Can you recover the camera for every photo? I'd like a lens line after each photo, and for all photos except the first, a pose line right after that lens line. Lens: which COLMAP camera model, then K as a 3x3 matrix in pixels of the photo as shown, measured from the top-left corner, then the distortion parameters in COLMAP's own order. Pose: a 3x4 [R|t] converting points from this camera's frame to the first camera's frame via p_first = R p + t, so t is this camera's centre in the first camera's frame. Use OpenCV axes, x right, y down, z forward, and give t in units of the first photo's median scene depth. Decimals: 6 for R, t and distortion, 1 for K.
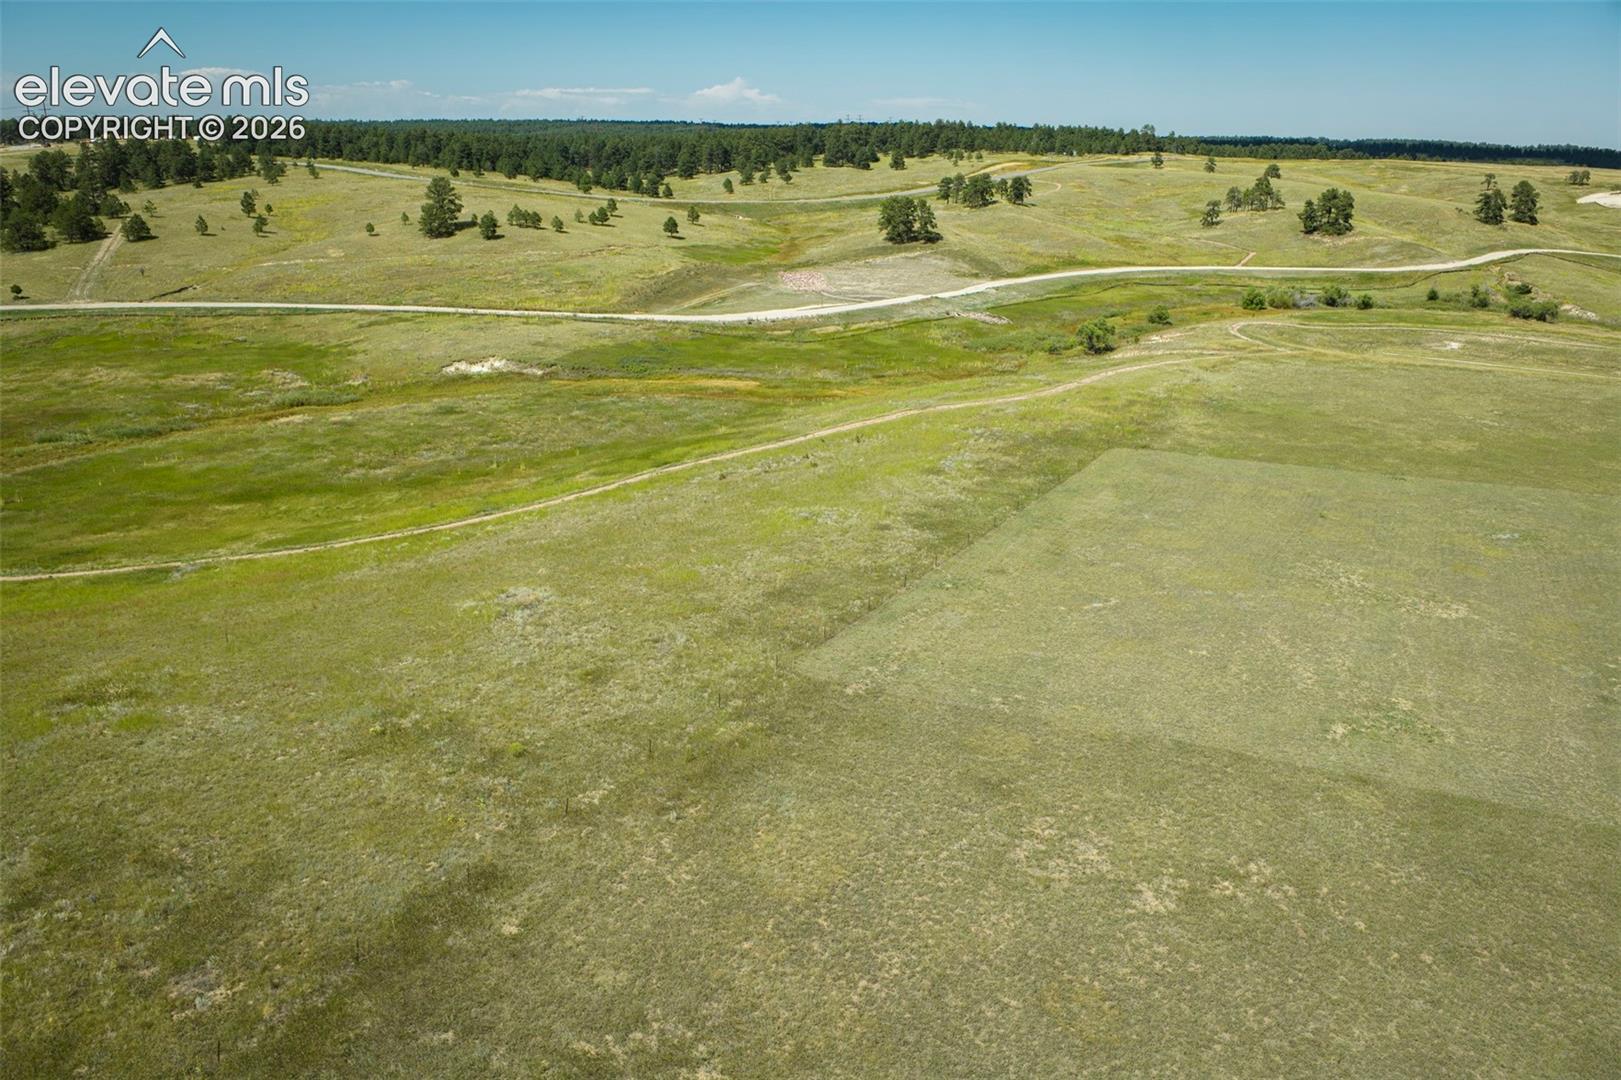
lens RADIAL K [[1117.4, 0, 808.7], [0, 1117.4, 531.7], [0, 0, 1]] dist [-0.047704, 0.008989]
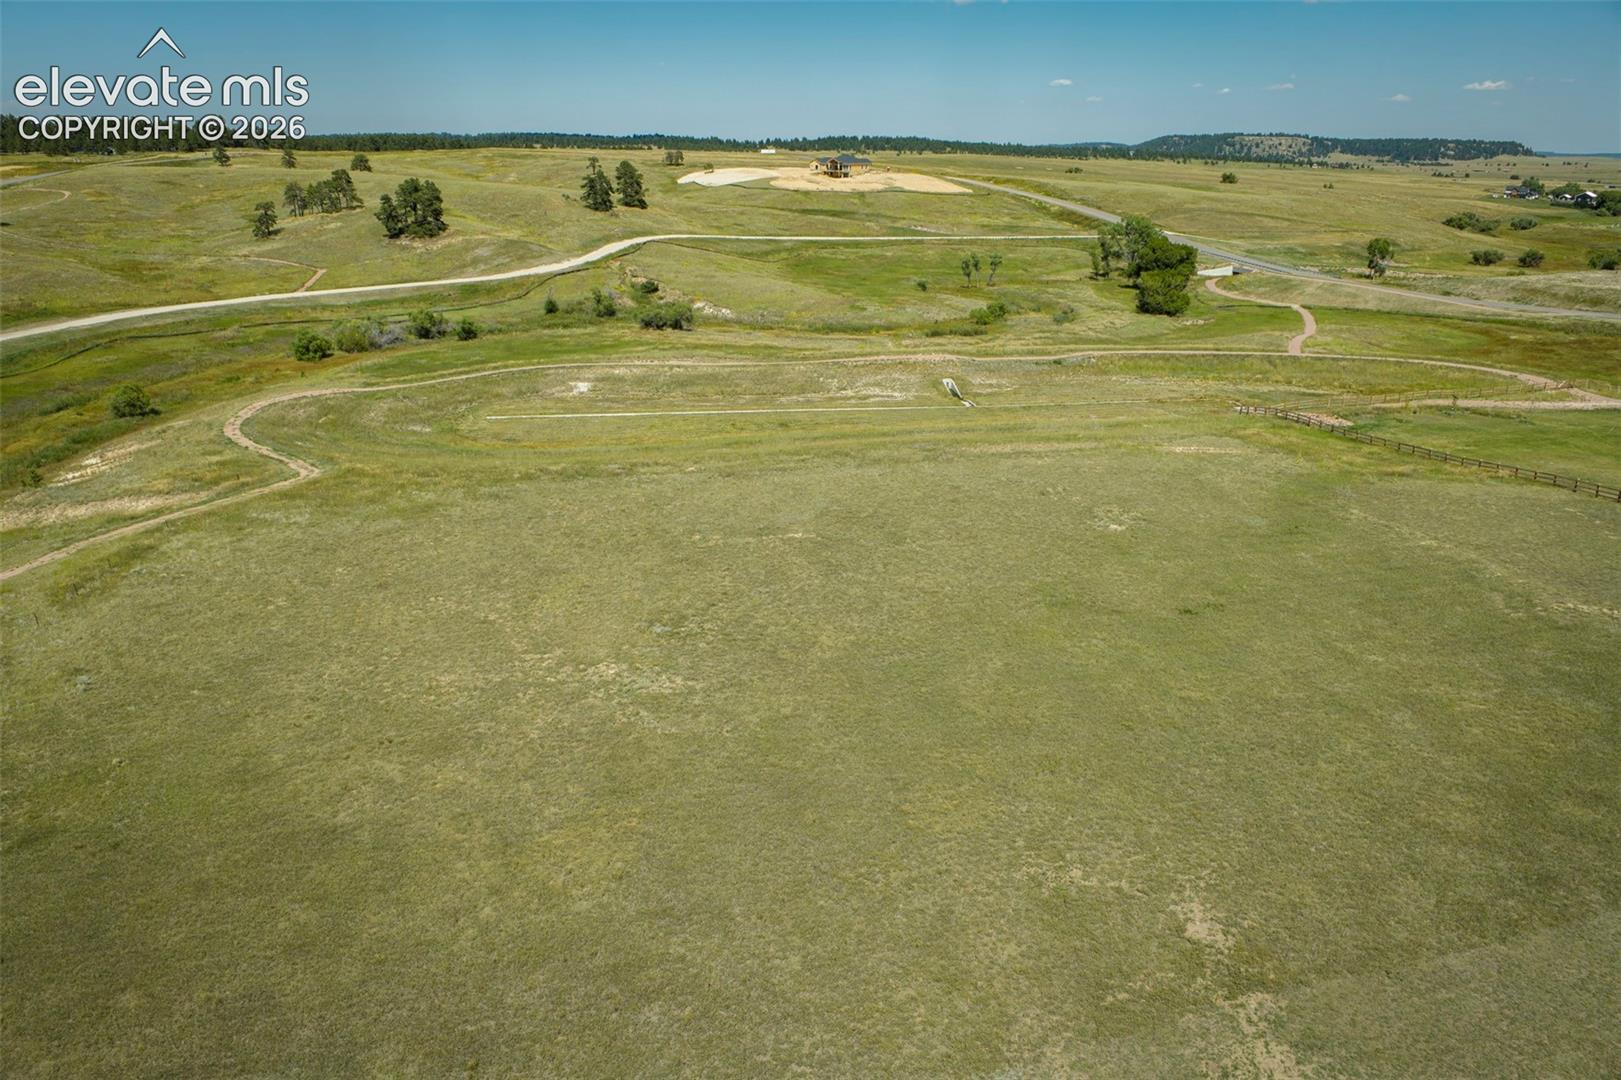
lens RADIAL K [[1117.4, 0, 808.7], [0, 1117.4, 531.7], [0, 0, 1]] dist [-0.047704, 0.008989]
pose [[0.758229, -0.219031, 0.614096, 0.218059], [0.218420, 0.972790, 0.077282, -0.094695], [-0.614314, 0.075533, 0.785438, 0.324826]]
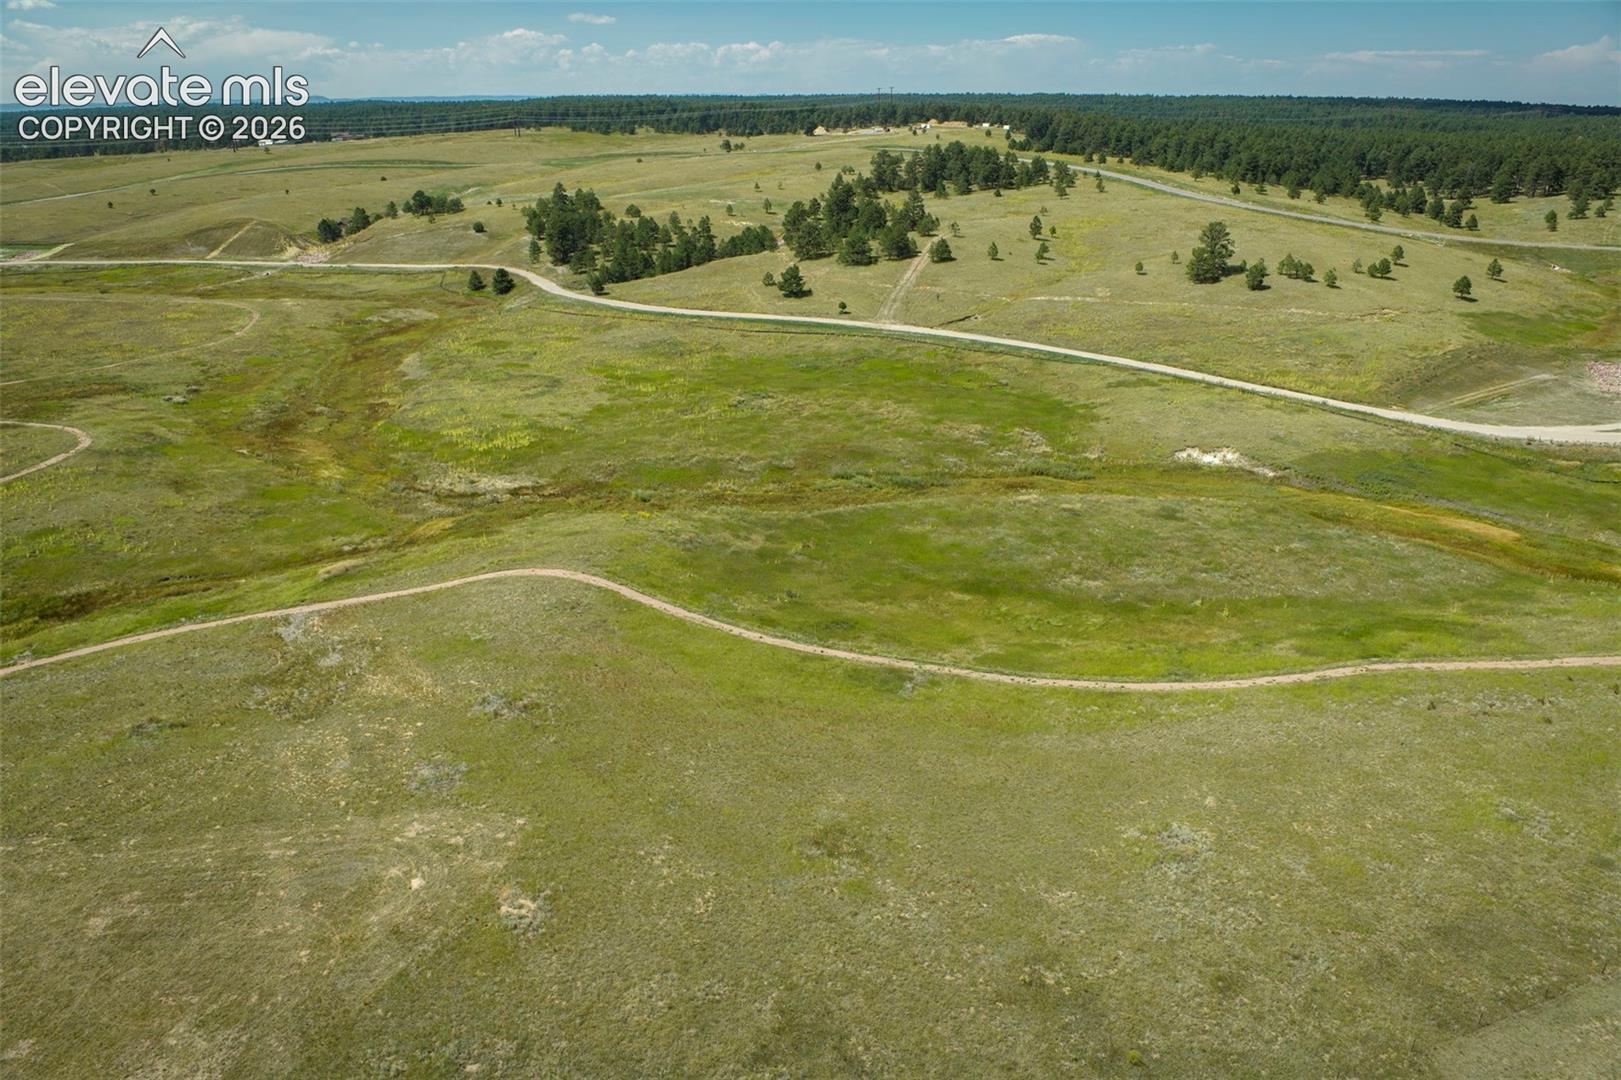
lens RADIAL K [[1117.4, 0, 808.7], [0, 1117.4, 531.7], [0, 0, 1]] dist [-0.047704, 0.008989]
pose [[0.796499, 0.213969, -0.565515, -0.001460], [-0.196986, 0.976092, 0.091871, -0.080472], [0.571652, 0.038223, 0.819605, -0.028368]]
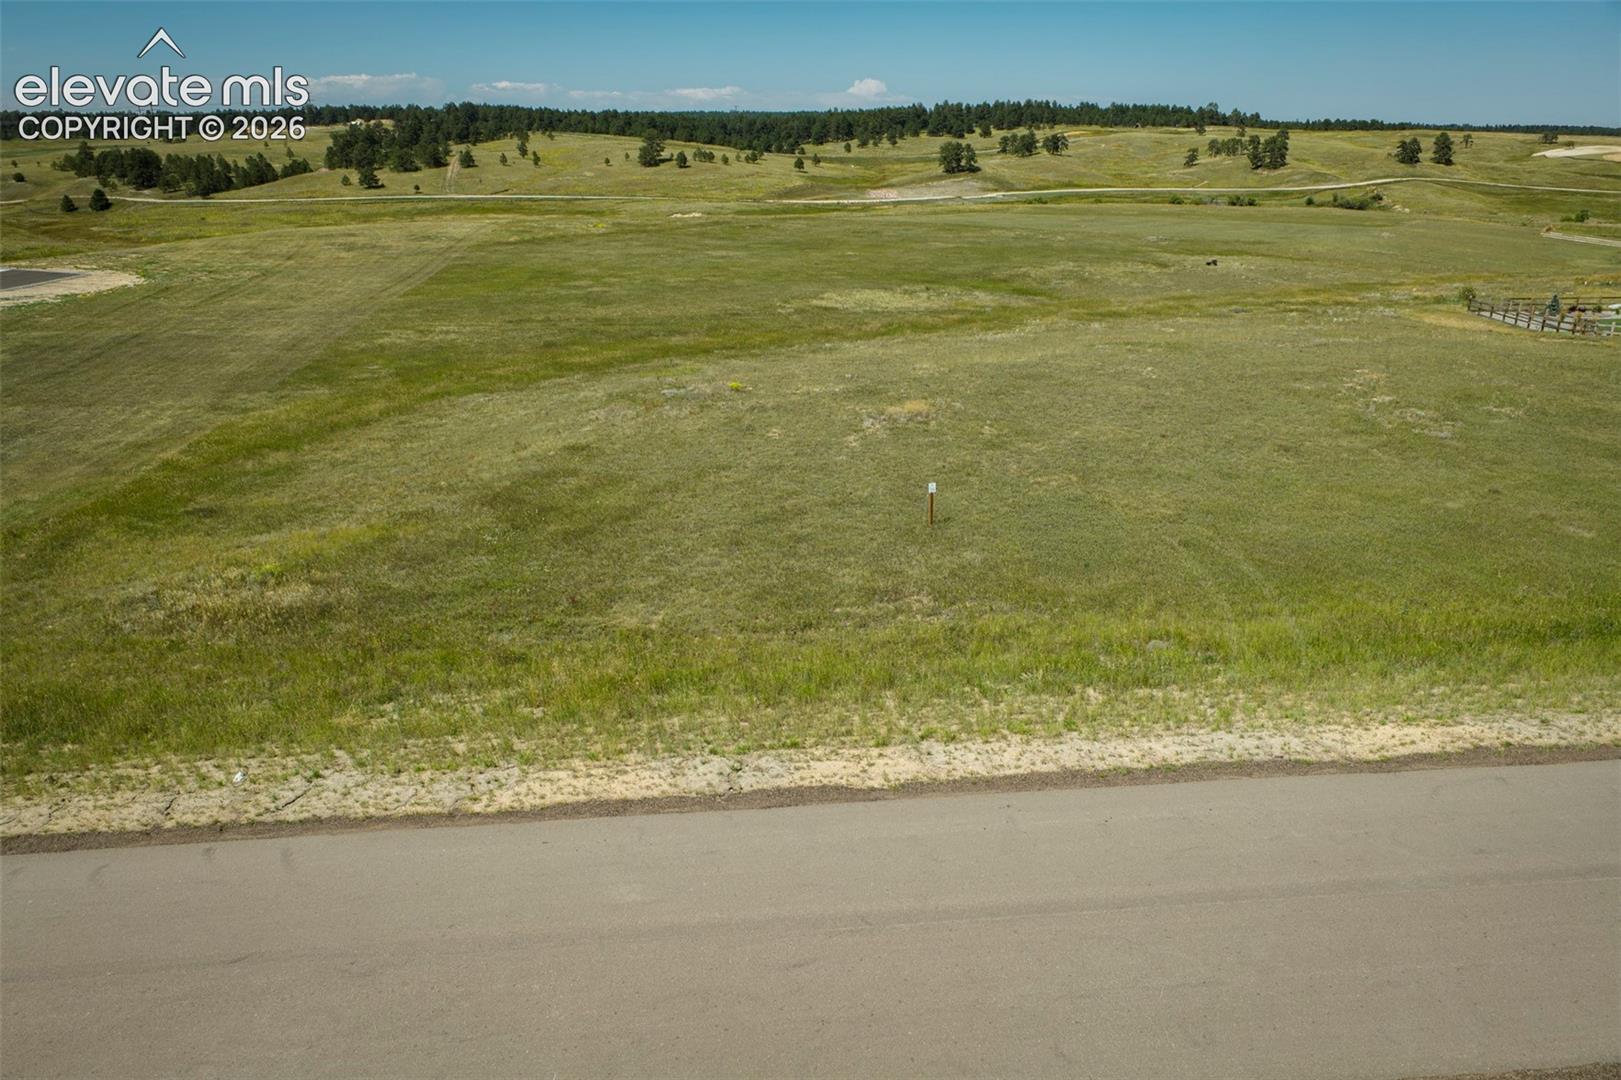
lens RADIAL K [[1117.4, 0, 808.7], [0, 1117.4, 531.7], [0, 0, 1]] dist [-0.047704, 0.008989]
pose [[0.992076, 0.033057, -0.121216, 0.115995], [-0.032665, 0.999453, 0.005224, 0.284092], [0.121323, -0.001223, 0.992612, -0.644187]]
